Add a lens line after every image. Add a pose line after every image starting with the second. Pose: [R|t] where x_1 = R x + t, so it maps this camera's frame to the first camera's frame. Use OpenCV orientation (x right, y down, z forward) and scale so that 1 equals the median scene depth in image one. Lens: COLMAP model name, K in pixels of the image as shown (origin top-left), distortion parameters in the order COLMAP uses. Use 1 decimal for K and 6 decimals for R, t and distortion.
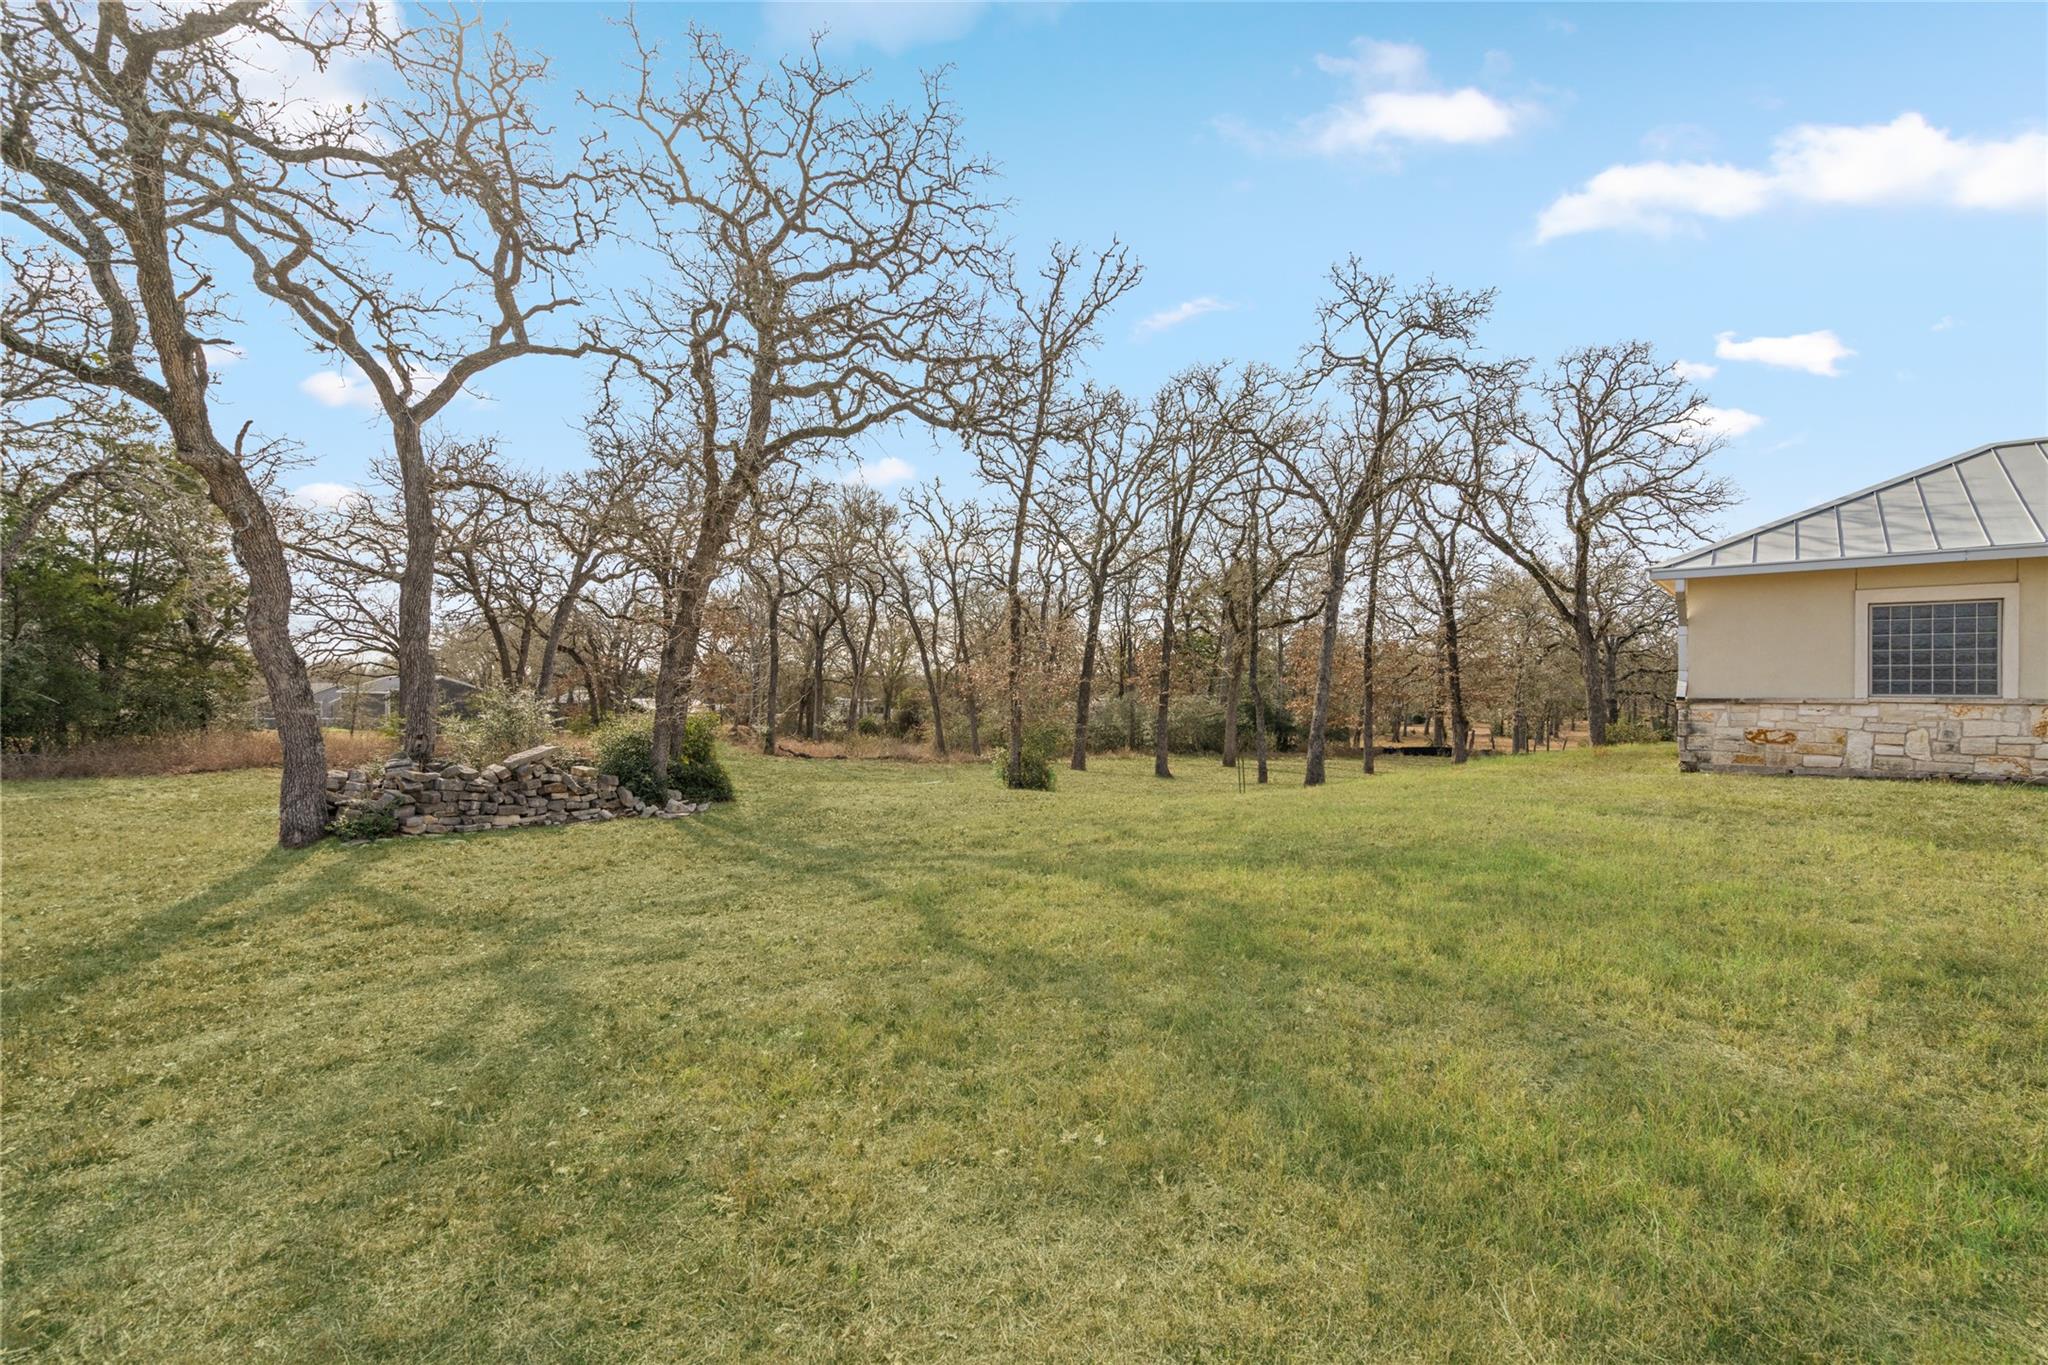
lens RADIAL K [[915.2, 0, 1024.0], [0, 915.2, 682.5], [0, 0, 1]] dist [-0.001956, -0.000040]
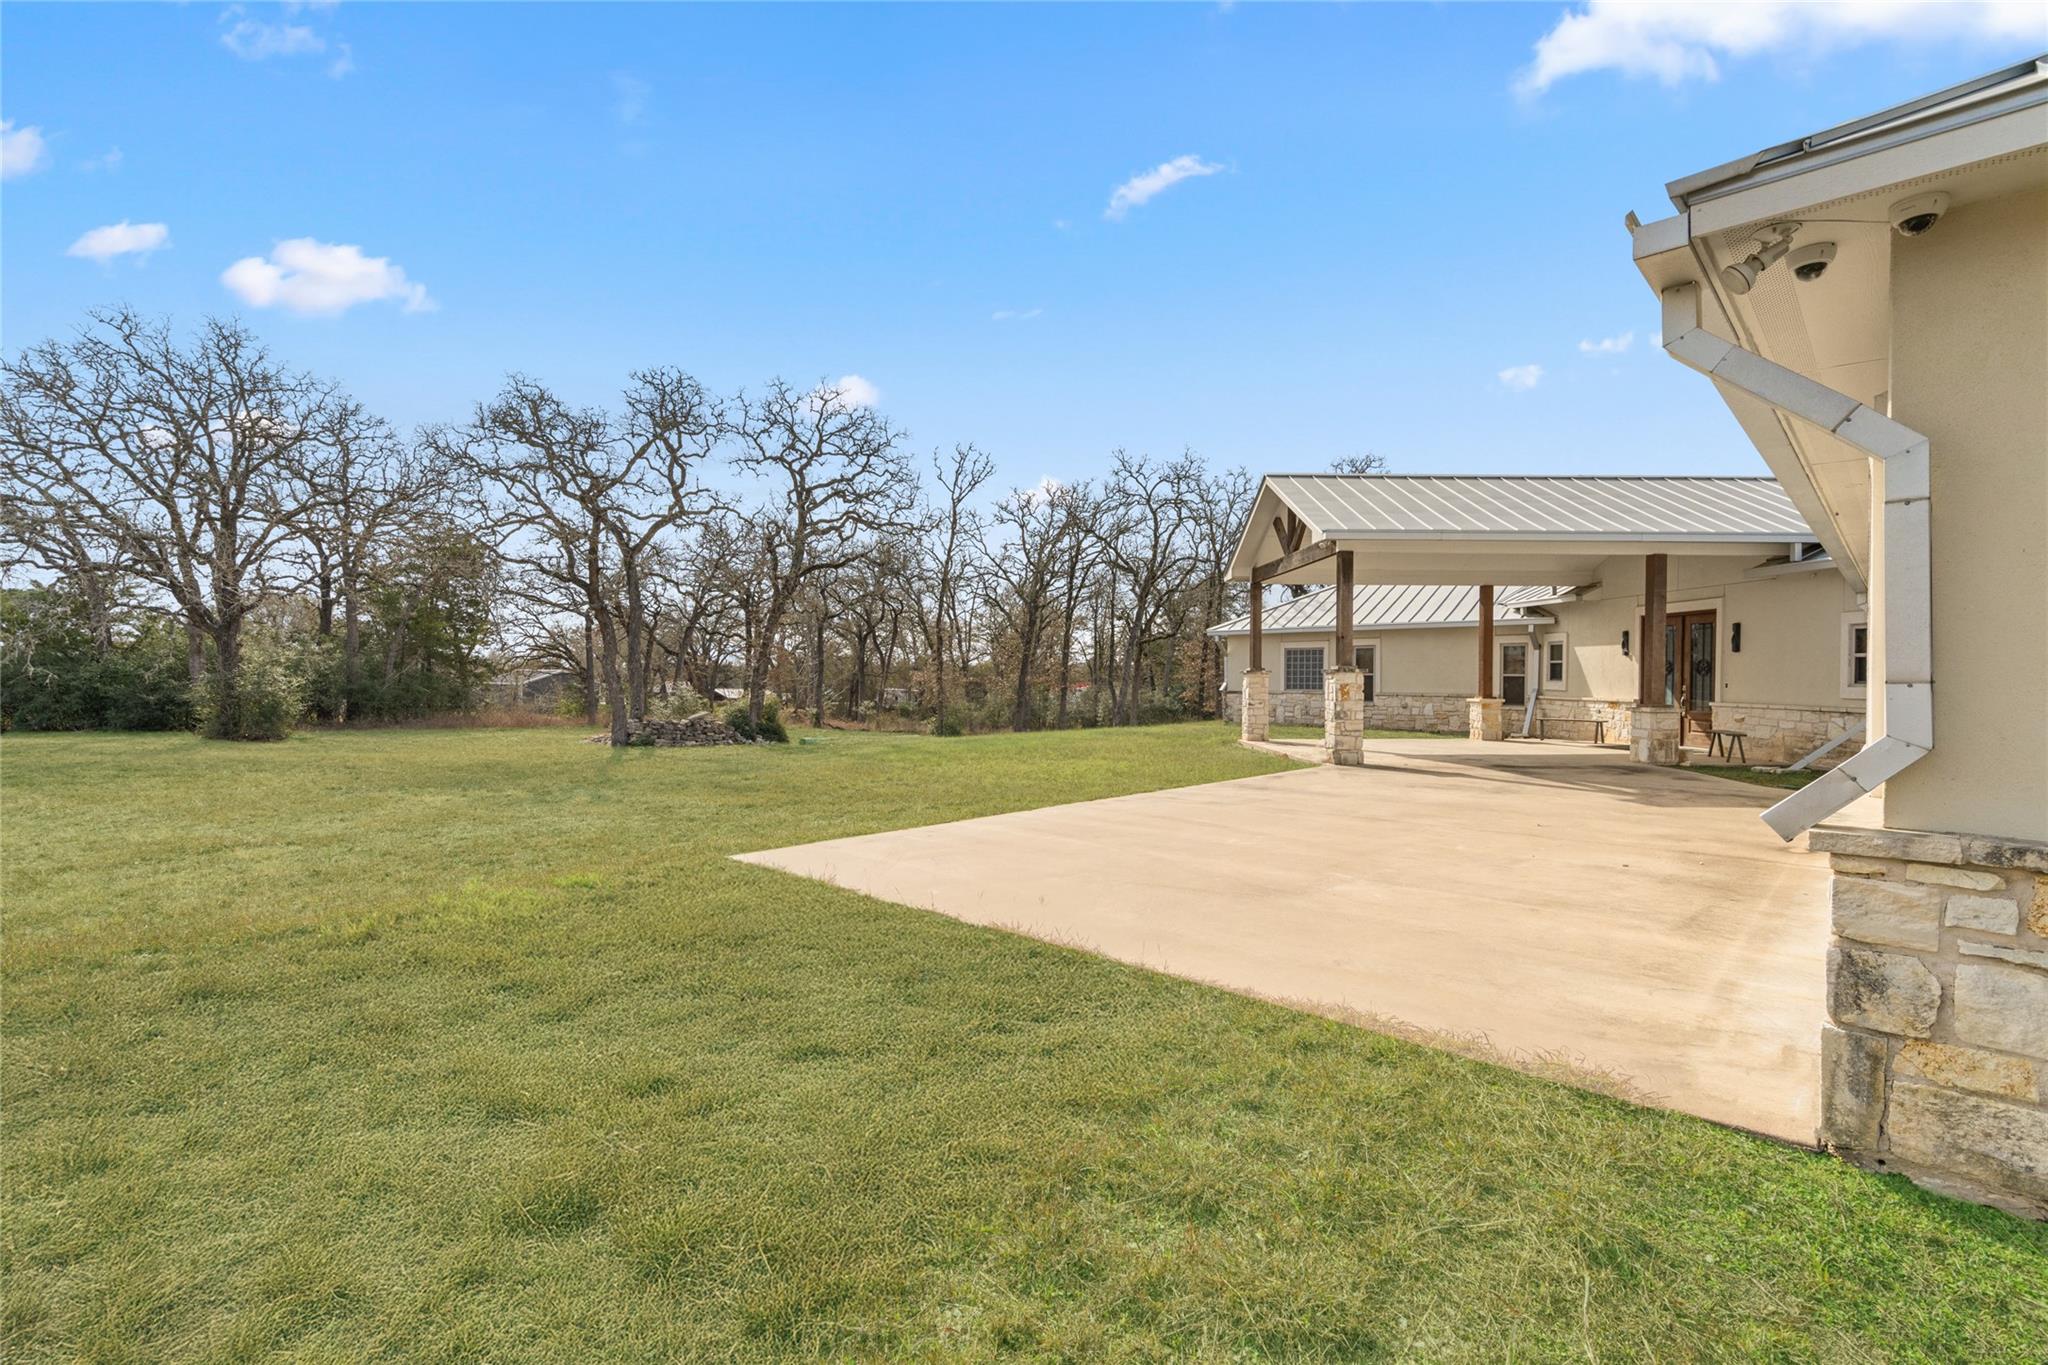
lens RADIAL K [[915.2, 0, 1024.0], [0, 915.2, 682.5], [0, 0, 1]] dist [-0.001956, -0.000040]
pose [[0.997580, -0.000951, -0.069523, 0.345738], [0.001704, 0.999941, 0.010764, -0.021559], [0.069509, -0.010857, 0.997522, -0.982189]]
